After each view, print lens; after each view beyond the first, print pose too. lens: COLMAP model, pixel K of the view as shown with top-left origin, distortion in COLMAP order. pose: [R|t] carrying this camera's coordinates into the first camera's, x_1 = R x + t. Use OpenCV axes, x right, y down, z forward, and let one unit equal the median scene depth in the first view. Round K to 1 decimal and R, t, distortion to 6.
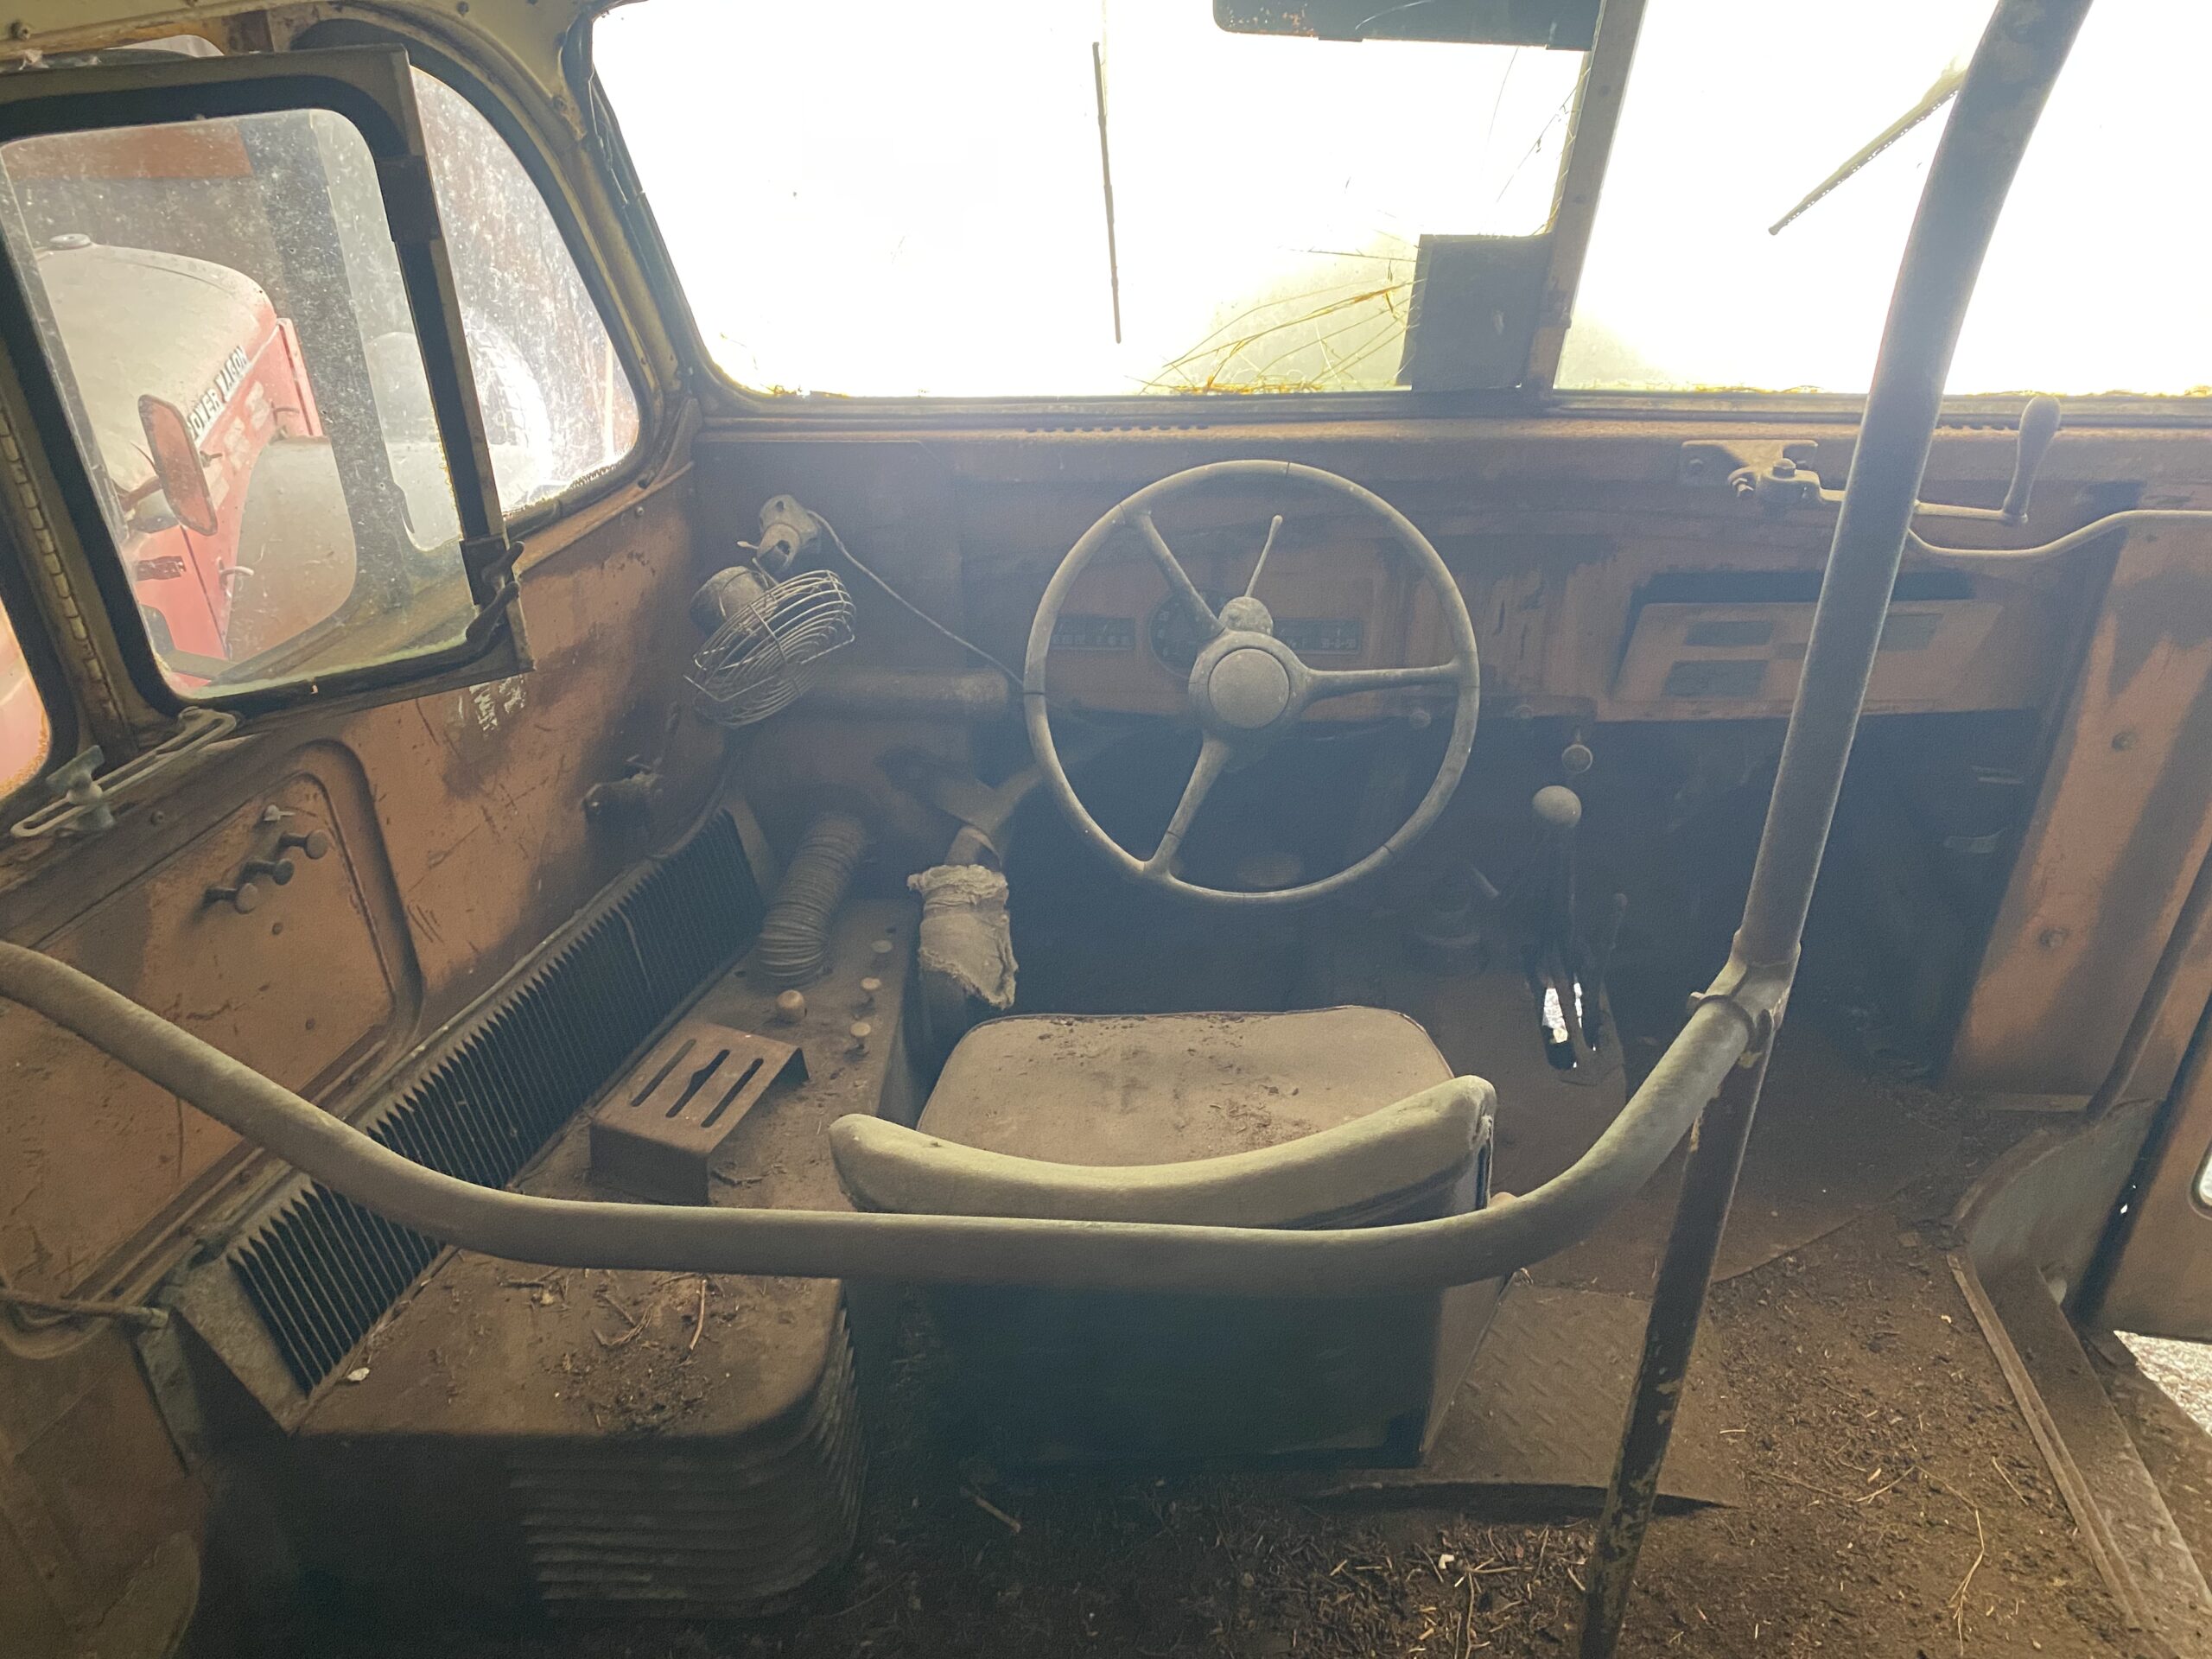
lens RADIAL K [[1686.1, 0, 1137.5], [0, 1686.1, 820.8], [0, 0, 1]] dist [0.025736, -0.141338]
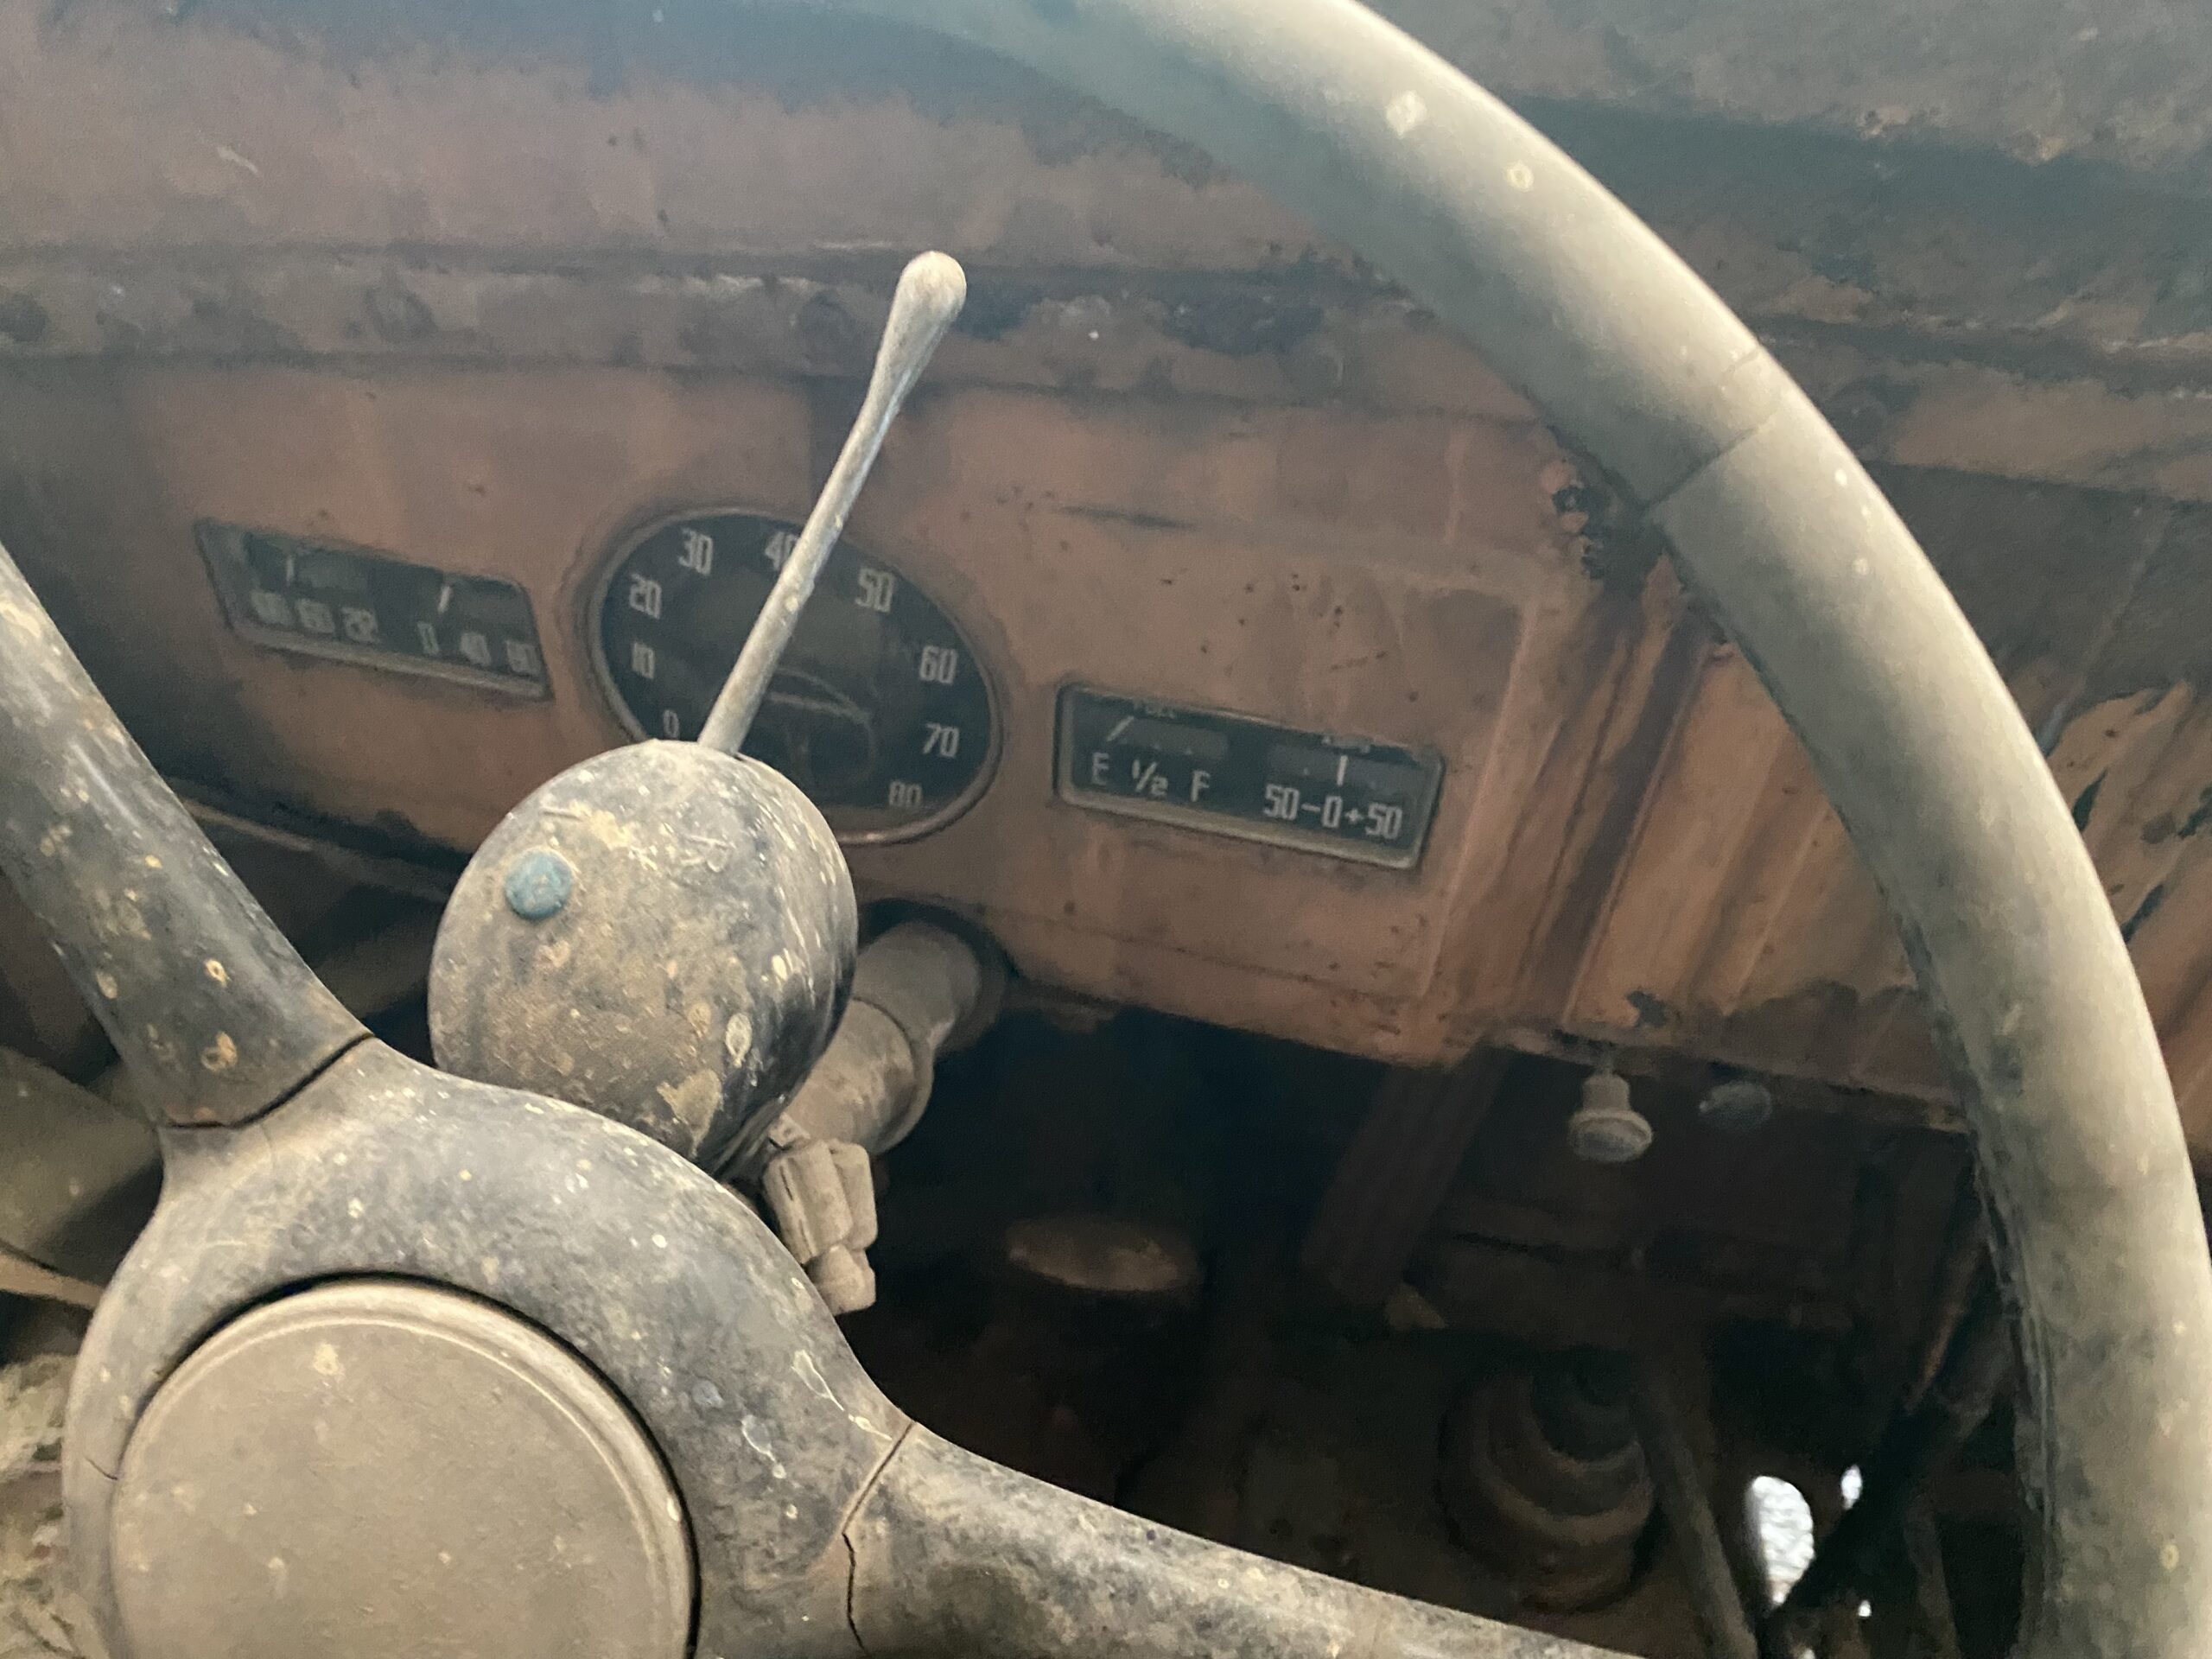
lens RADIAL K [[1700.6, 0, 1106.0], [0, 1700.6, 829.5], [0, 0, 1]] dist [-0.007085, -0.006454]
pose [[0.983451, 0.162089, -0.080941, 0.120375], [-0.143771, 0.970057, 0.195753, -0.164282], [0.110247, -0.180877, 0.977307, 0.849353]]
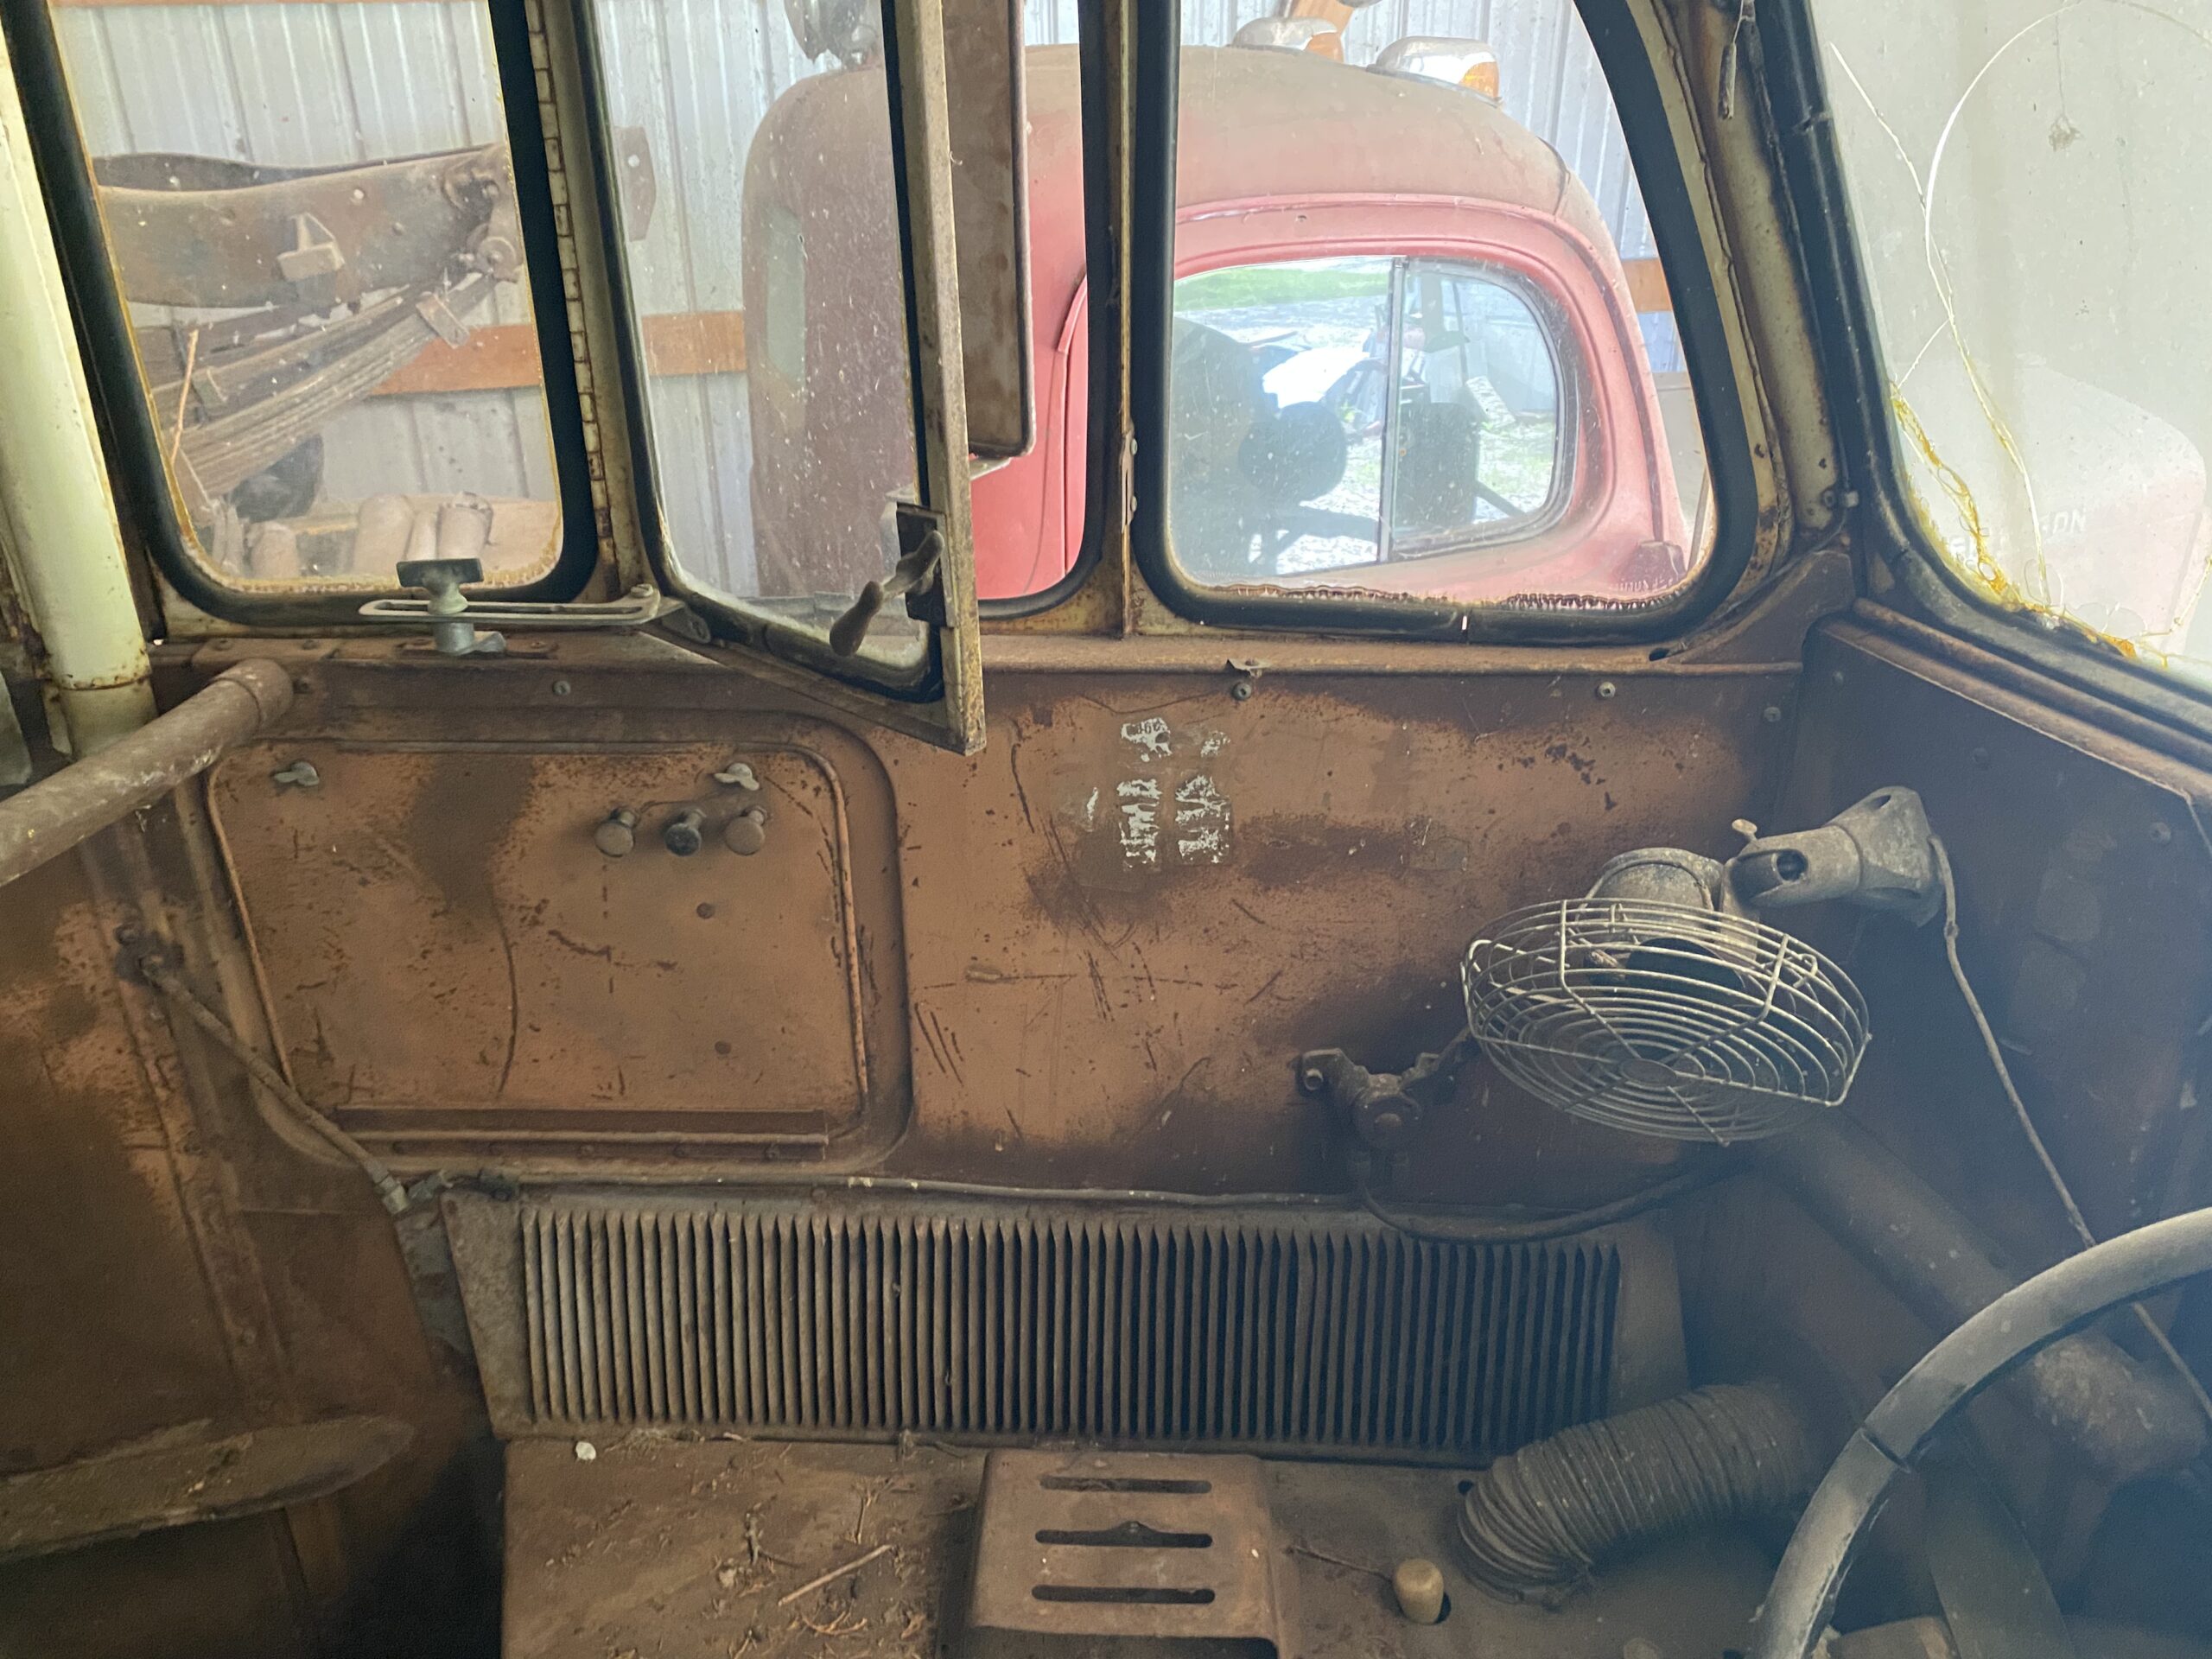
lens RADIAL K [[1687.1, 0, 1101.8], [0, 1687.1, 821.5], [0, 0, 1]] dist [0.075590, -0.208159]
pose [[0.306403, 0.401502, -0.863084, 0.151148], [-0.507786, 0.835855, 0.208567, -0.174169], [0.805153, 0.374356, 0.459985, 0.606530]]
